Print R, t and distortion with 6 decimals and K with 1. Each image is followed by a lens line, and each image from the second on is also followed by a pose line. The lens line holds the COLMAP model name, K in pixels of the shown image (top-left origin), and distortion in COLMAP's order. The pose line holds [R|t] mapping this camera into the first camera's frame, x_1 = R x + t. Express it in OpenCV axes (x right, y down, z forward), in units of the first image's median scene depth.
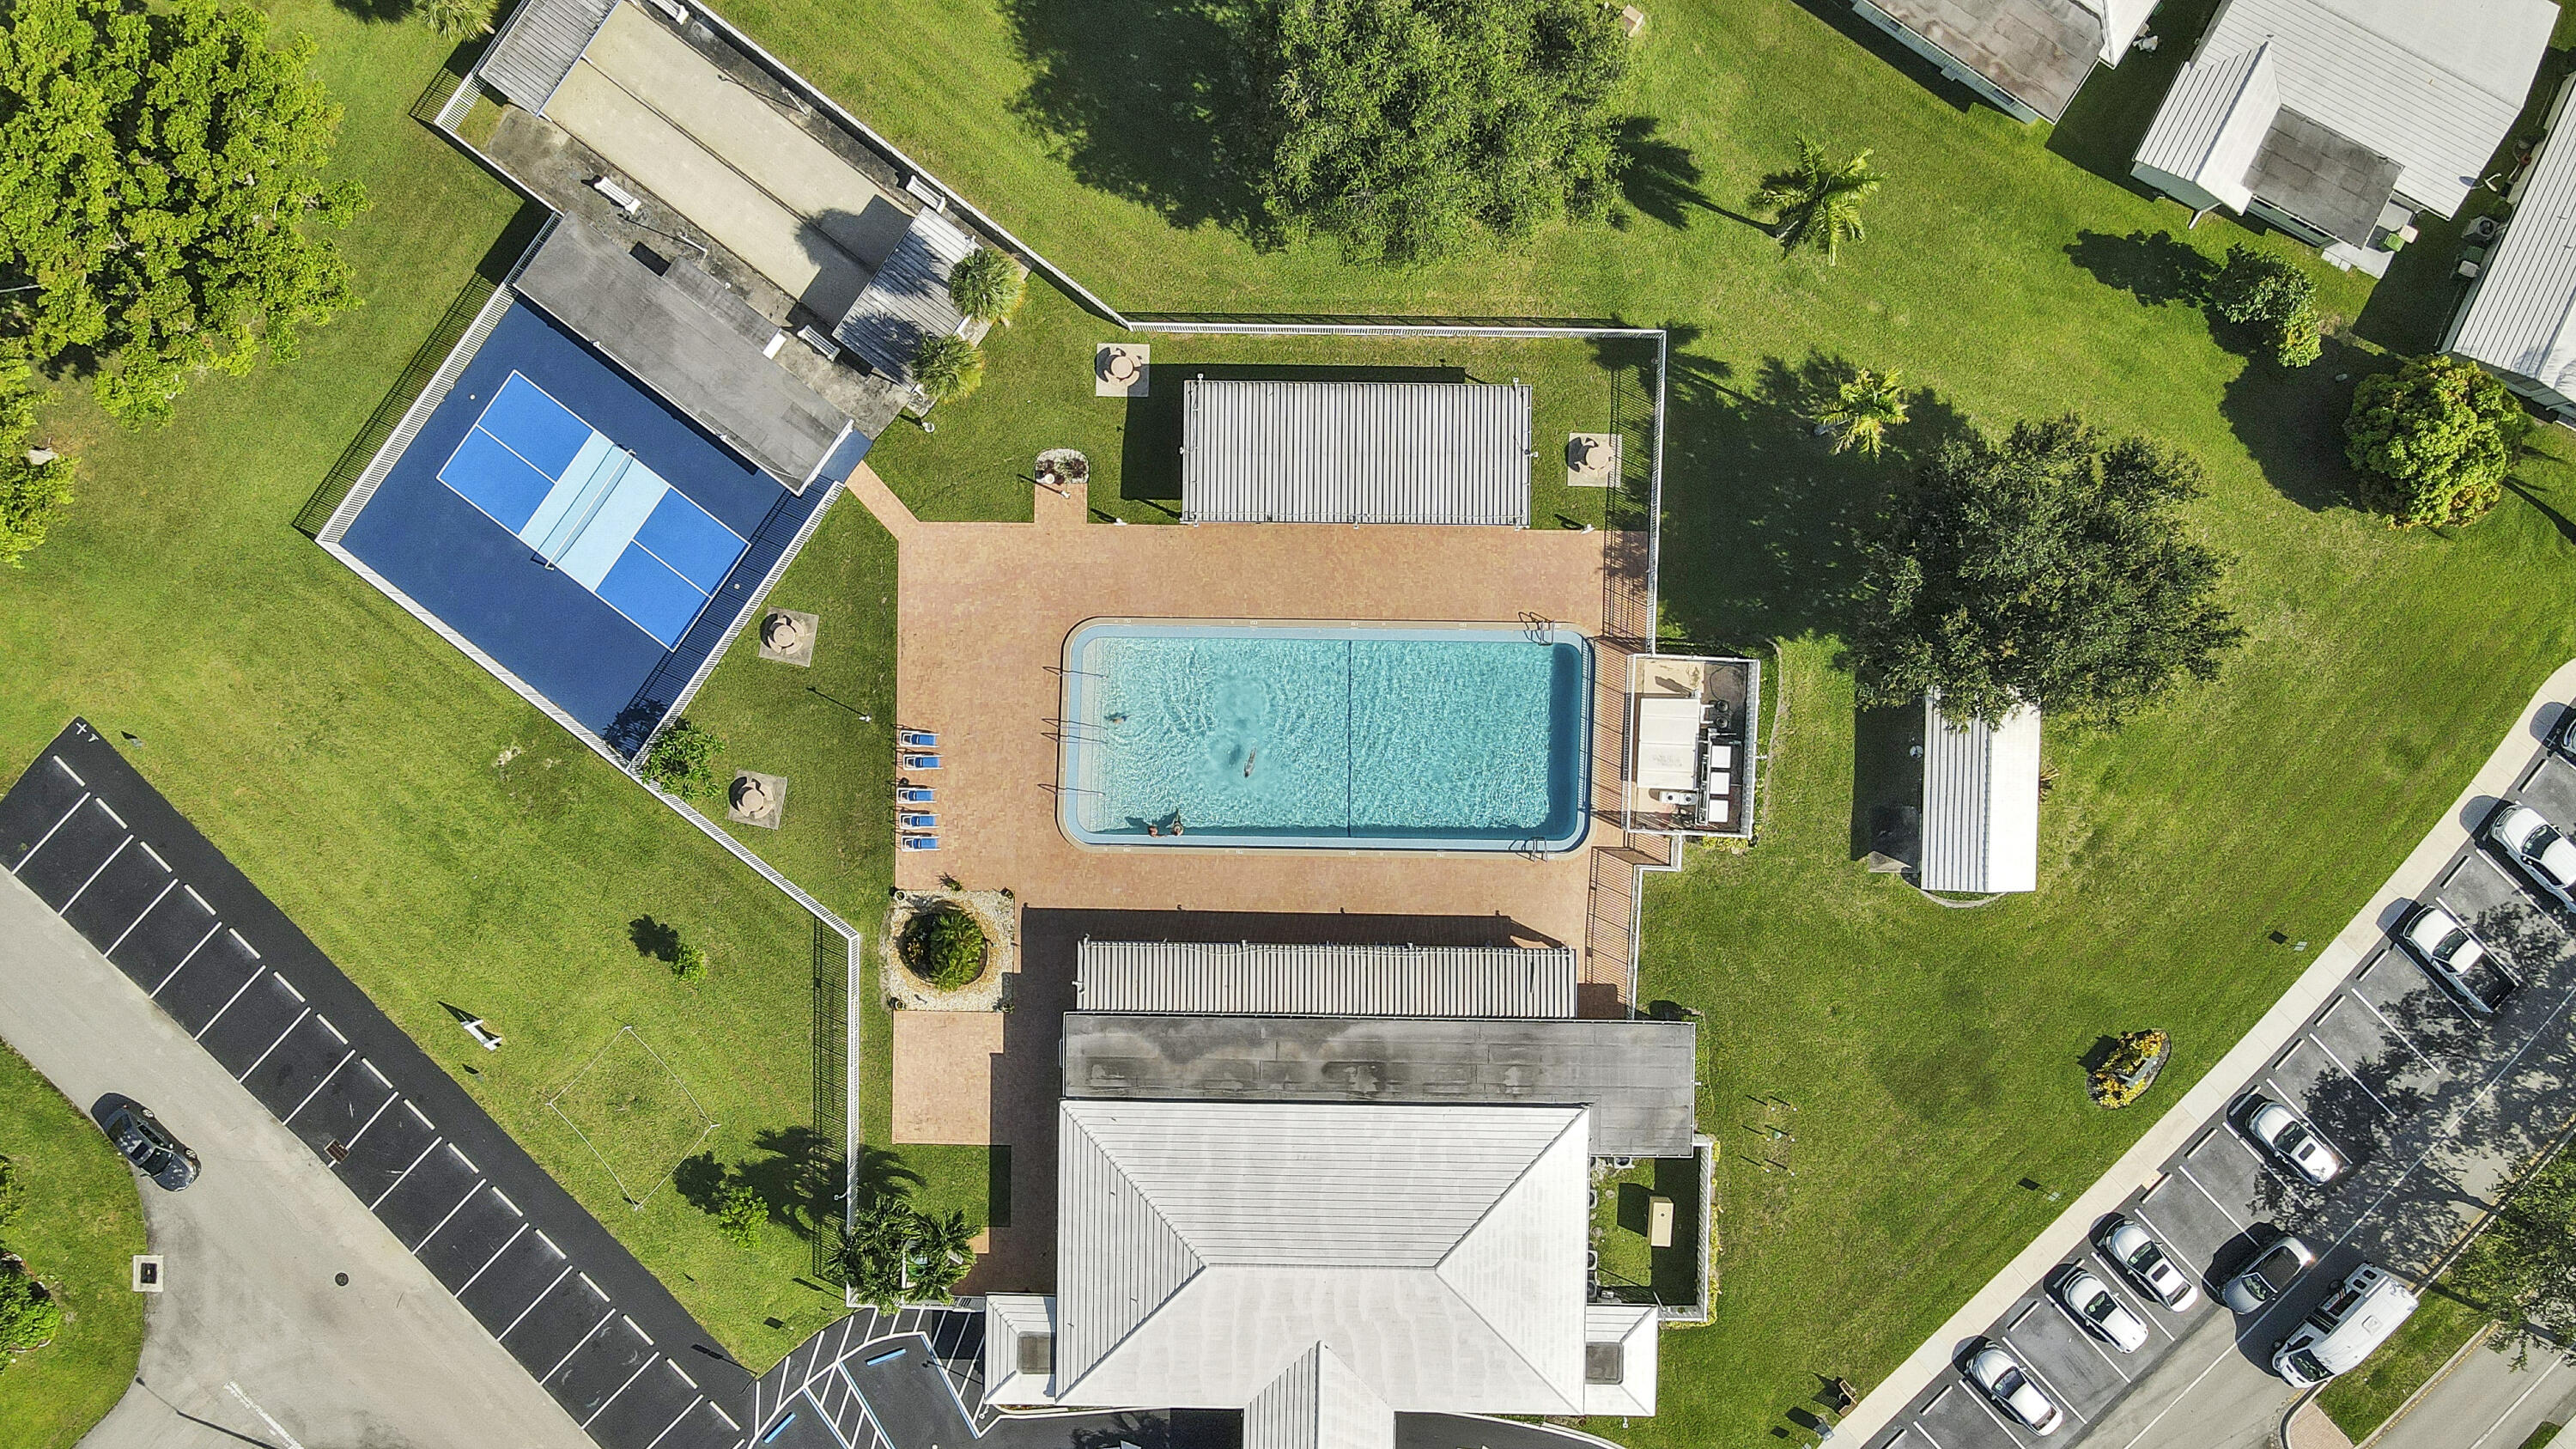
lens RADIAL K [[1940.3, 0, 1291.8], [0, 1940.3, 733.2], [0, 0, 1]] dist [-0.007088, 0.040318]
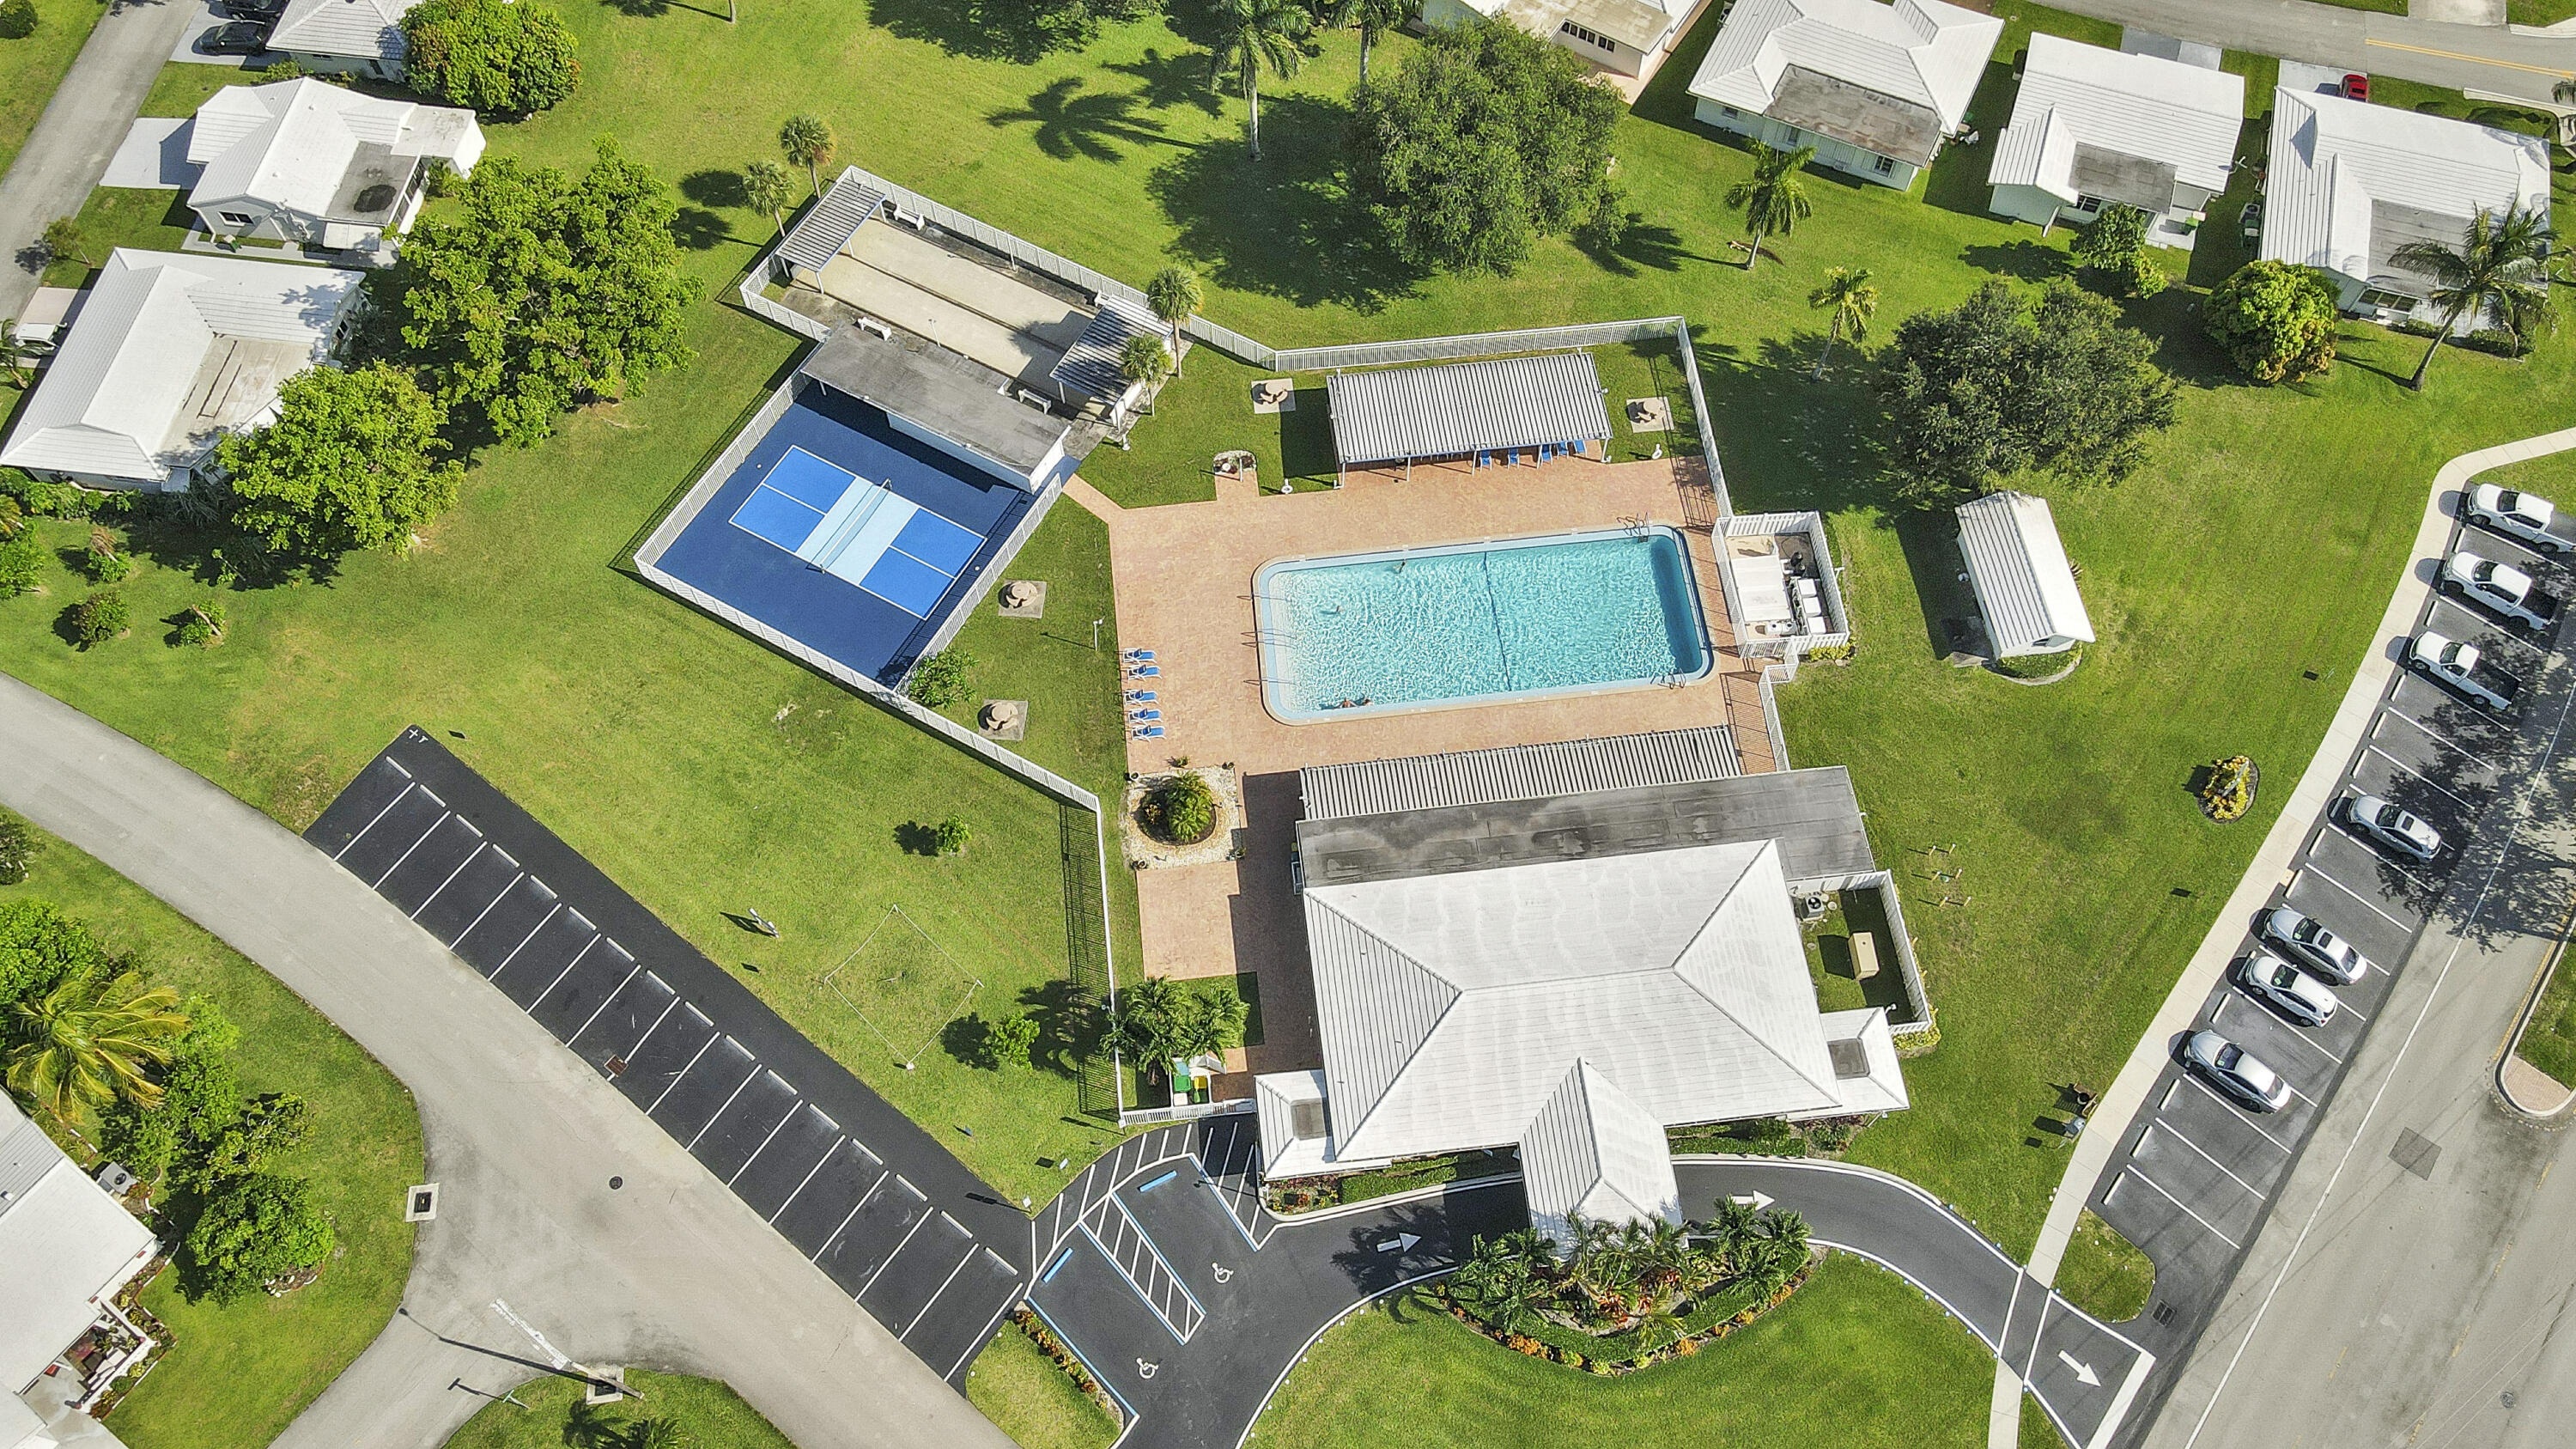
lens RADIAL K [[1940.3, 0, 1291.8], [0, 1940.3, 733.2], [0, 0, 1]] dist [-0.007088, 0.040318]
pose [[0.991936, -0.108429, 0.065618, -0.182356], [0.126714, 0.858602, -0.496735, 0.638140], [-0.002479, 0.501045, 0.865418, 0.004148]]
